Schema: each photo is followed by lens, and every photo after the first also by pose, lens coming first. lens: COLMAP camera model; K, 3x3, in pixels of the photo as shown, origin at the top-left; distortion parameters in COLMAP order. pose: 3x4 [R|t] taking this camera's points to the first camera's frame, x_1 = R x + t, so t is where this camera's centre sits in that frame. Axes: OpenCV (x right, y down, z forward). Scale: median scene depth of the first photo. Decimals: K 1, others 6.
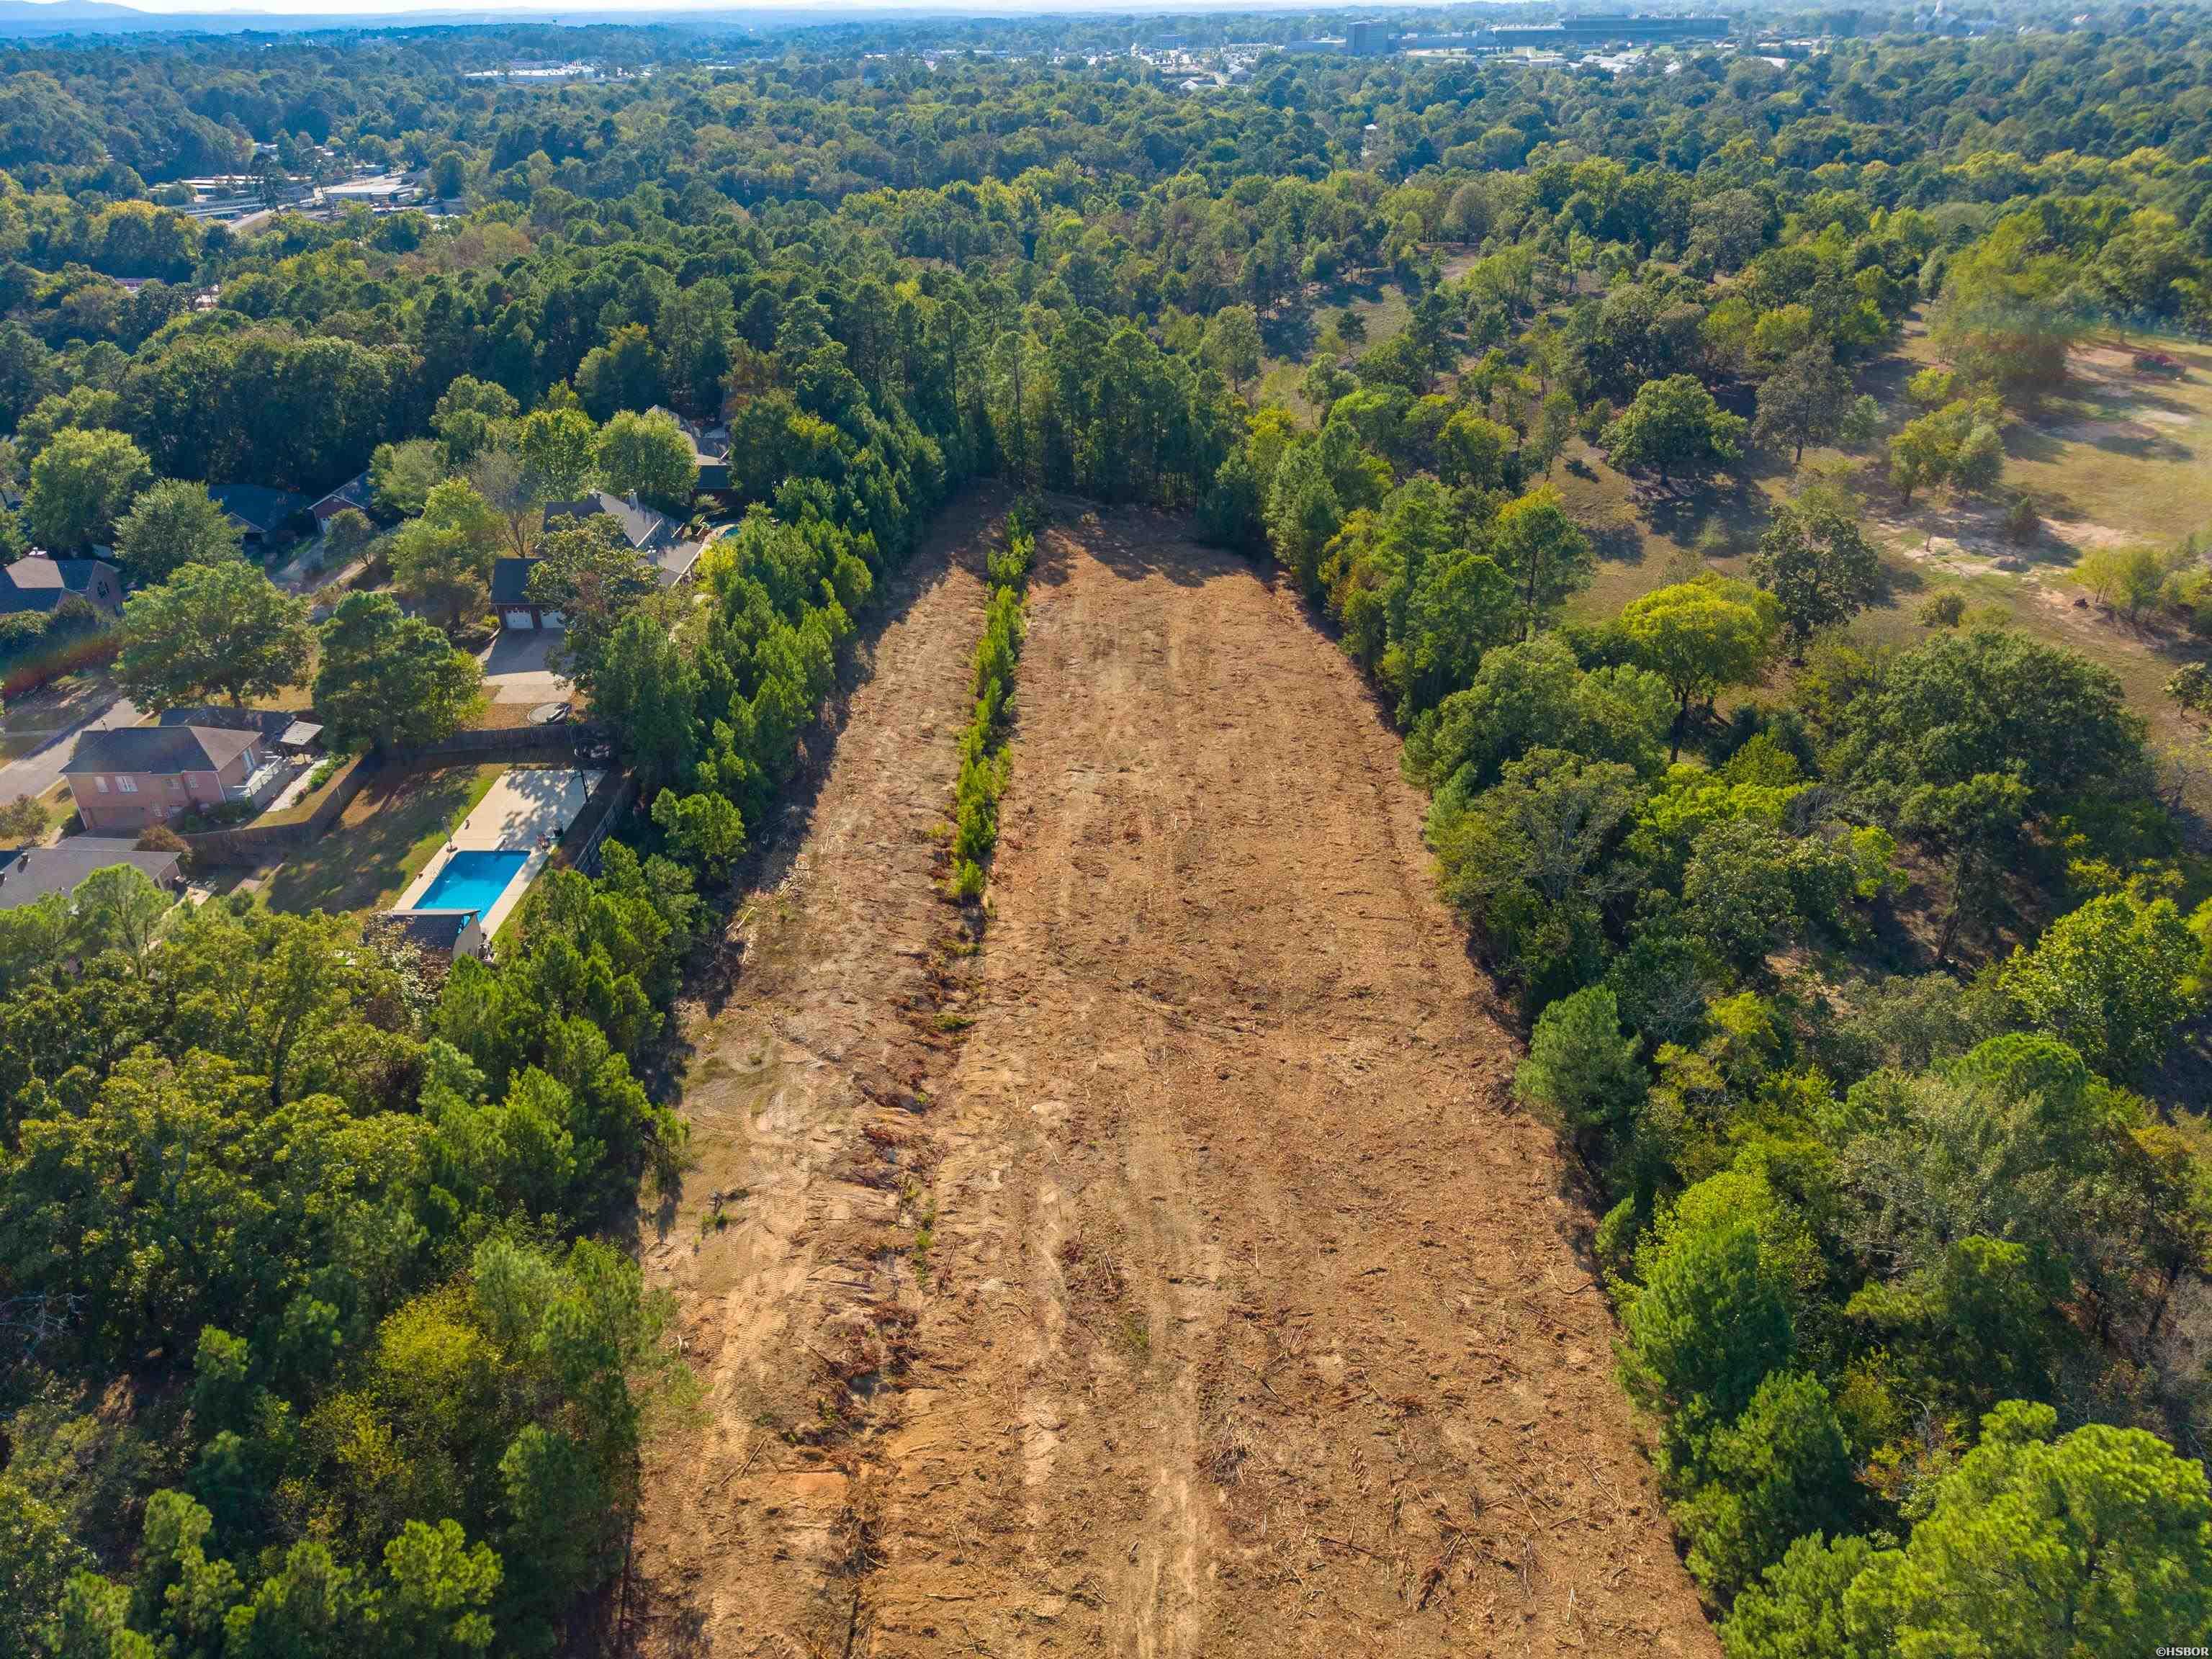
lens RADIAL K [[1477.0, 0, 1104.0], [0, 1477.0, 836.8], [0, 0, 1]] dist [0.027186, -0.027807]
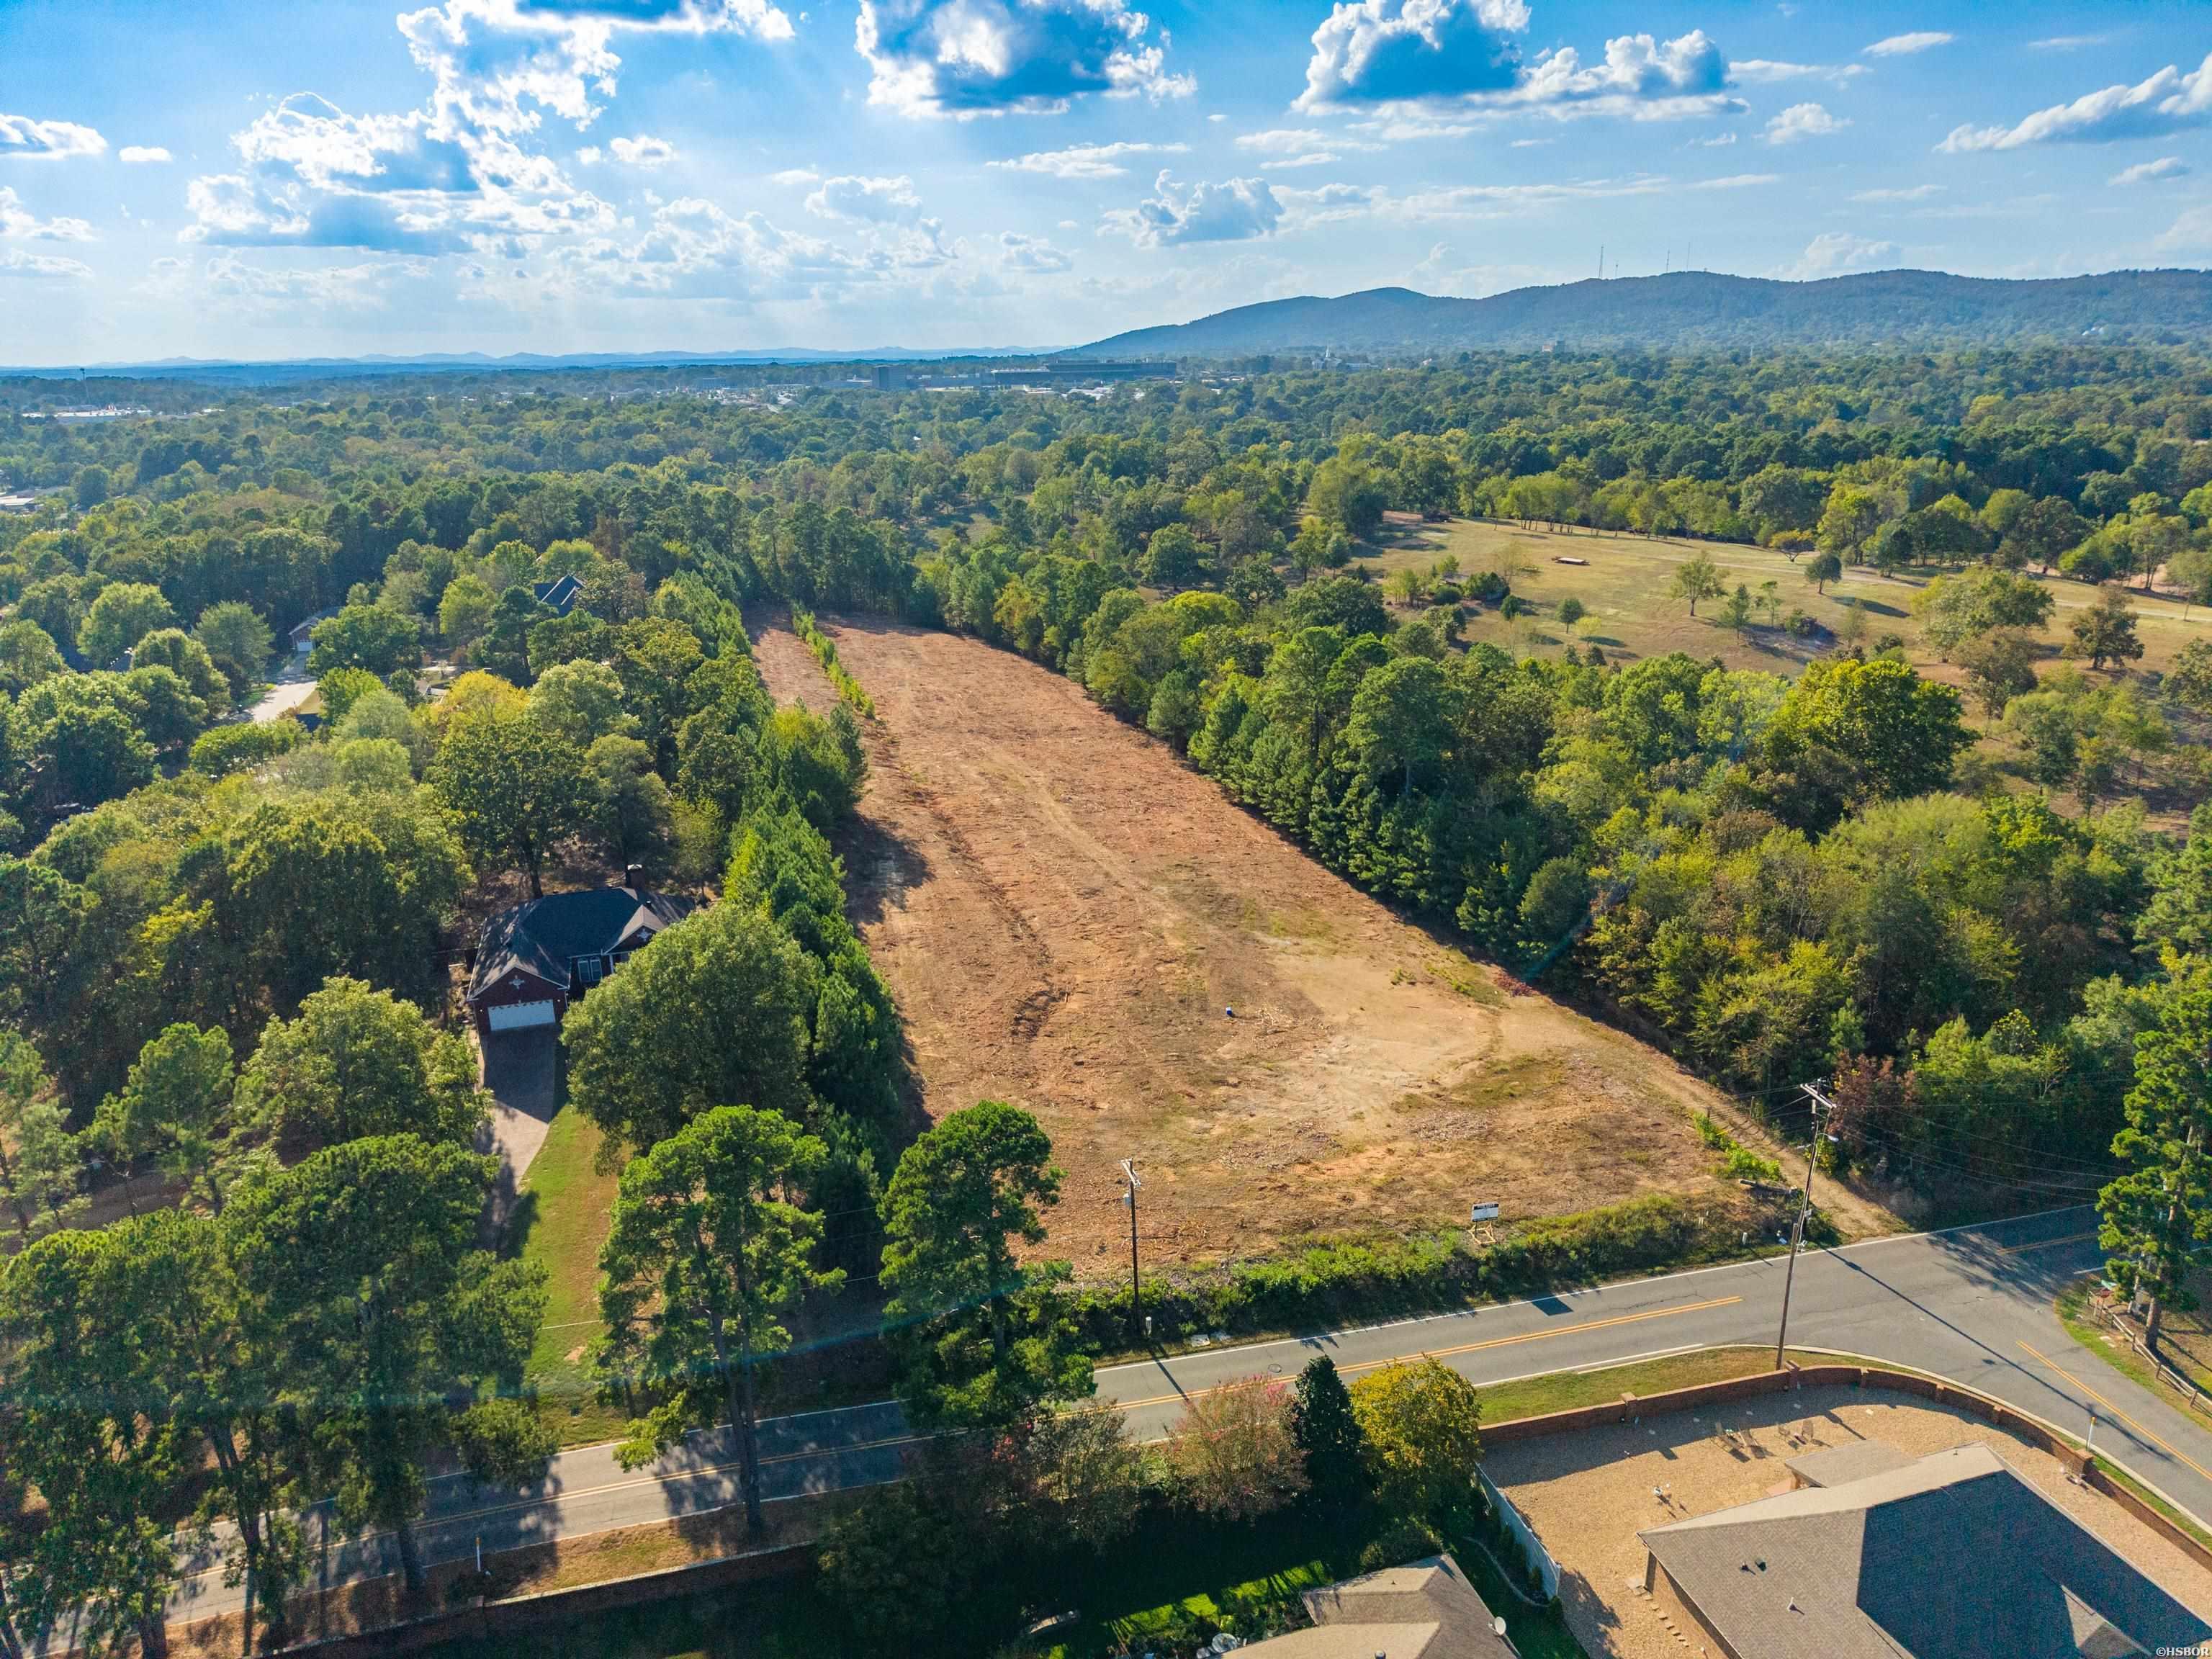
lens RADIAL K [[1477.0, 0, 1104.0], [0, 1477.0, 836.8], [0, 0, 1]] dist [0.027186, -0.027807]
pose [[0.953667, -0.095657, 0.285253, -0.129274], [0.150417, 0.972705, -0.176690, 0.206340], [-0.260566, 0.211410, 0.942025, -0.311221]]
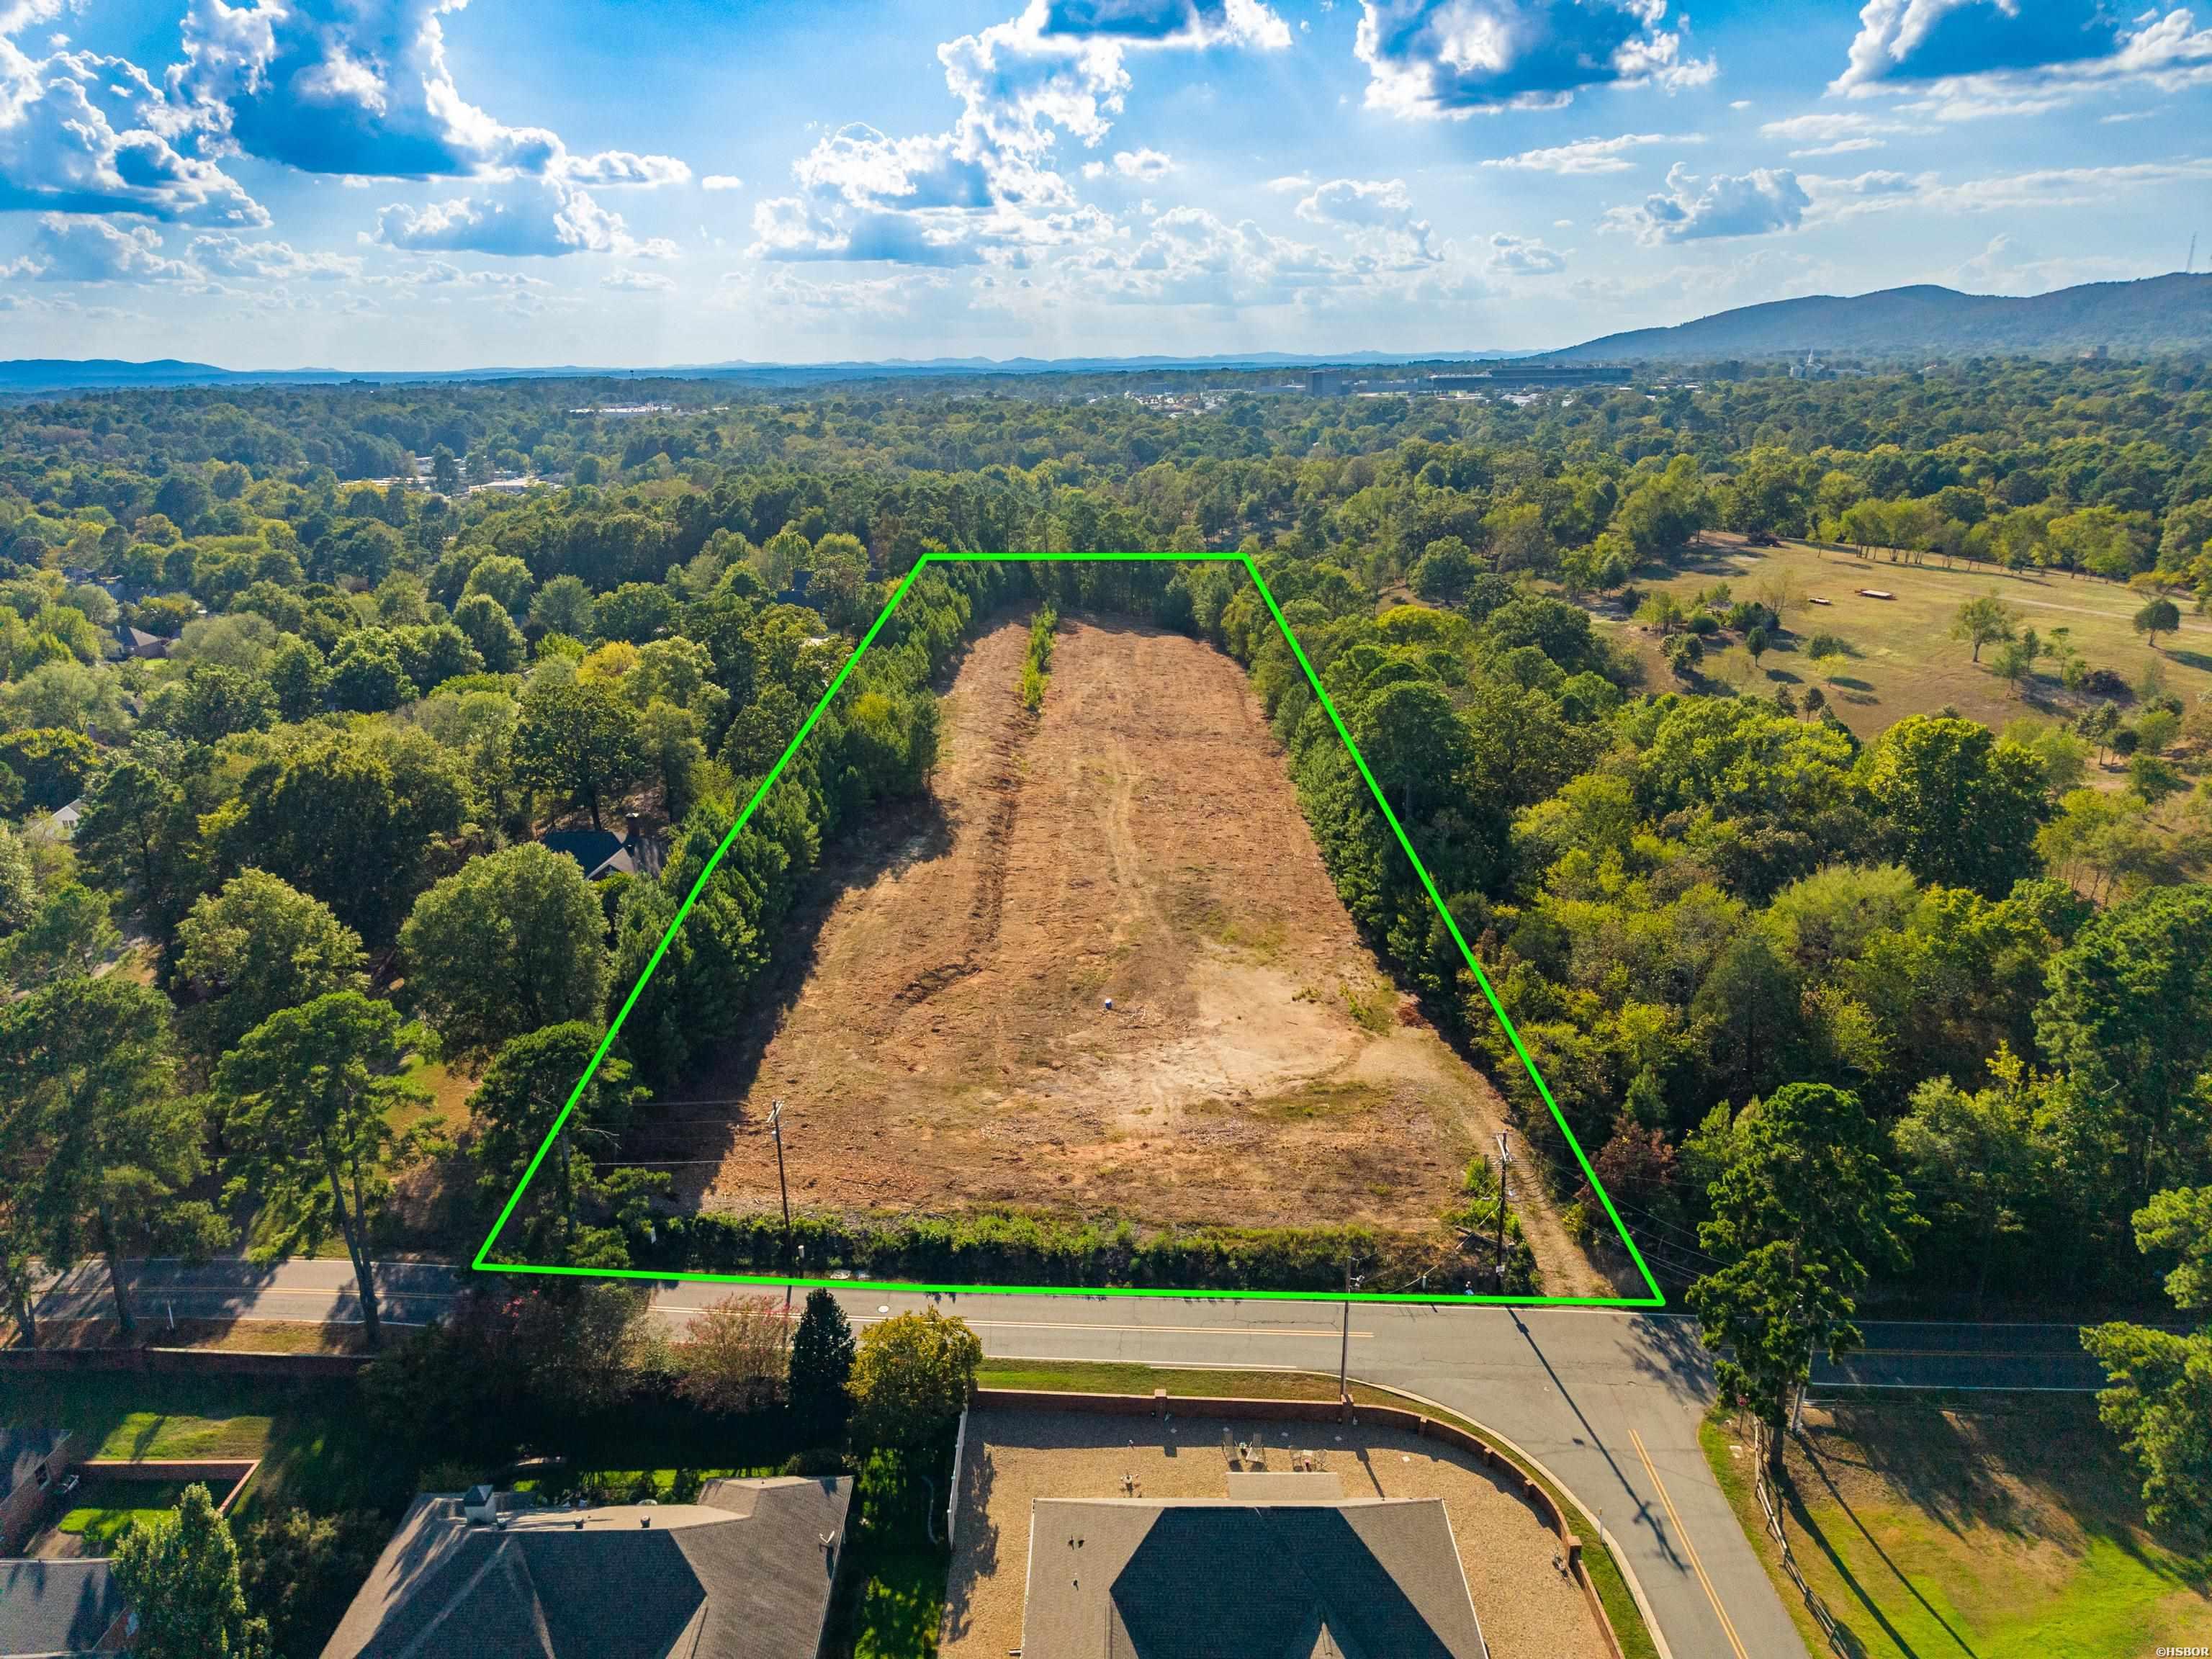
lens RADIAL K [[1477.0, 0, 1104.0], [0, 1477.0, 836.8], [0, 0, 1]] dist [0.027186, -0.027807]
pose [[0.999999, -0.000819, 0.001101, 0.002356], [0.001023, 0.979614, -0.200885, 0.223427], [-0.000915, 0.200886, 0.979614, -0.350236]]
